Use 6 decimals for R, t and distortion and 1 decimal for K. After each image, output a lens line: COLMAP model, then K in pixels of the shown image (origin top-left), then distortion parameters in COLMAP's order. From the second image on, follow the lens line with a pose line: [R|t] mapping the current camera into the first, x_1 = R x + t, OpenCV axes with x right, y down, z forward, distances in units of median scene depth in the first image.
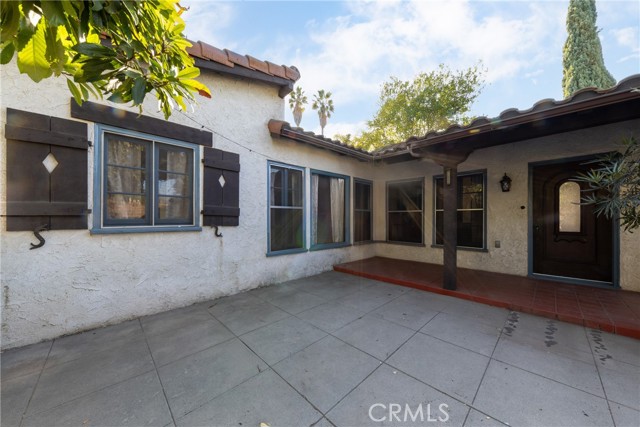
lens RADIAL K [[223.3, 0, 322.7], [0, 223.3, 216.0], [0, 0, 1]] dist [0.001319, -0.000208]
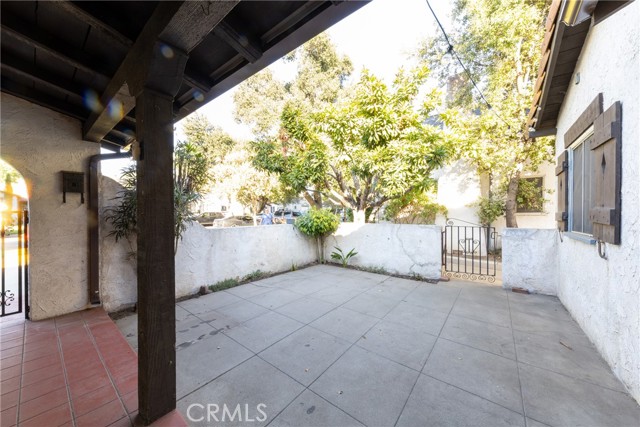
lens RADIAL K [[223.3, 0, 320.1], [0, 223.3, 214.8], [0, 0, 1]] dist [0.001319, -0.000208]
pose [[-0.992013, 0.001155, -0.126131, 0.481268], [0.001484, 0.999996, -0.002511, -0.023892], [0.126128, -0.002678, -0.992010, 2.038551]]
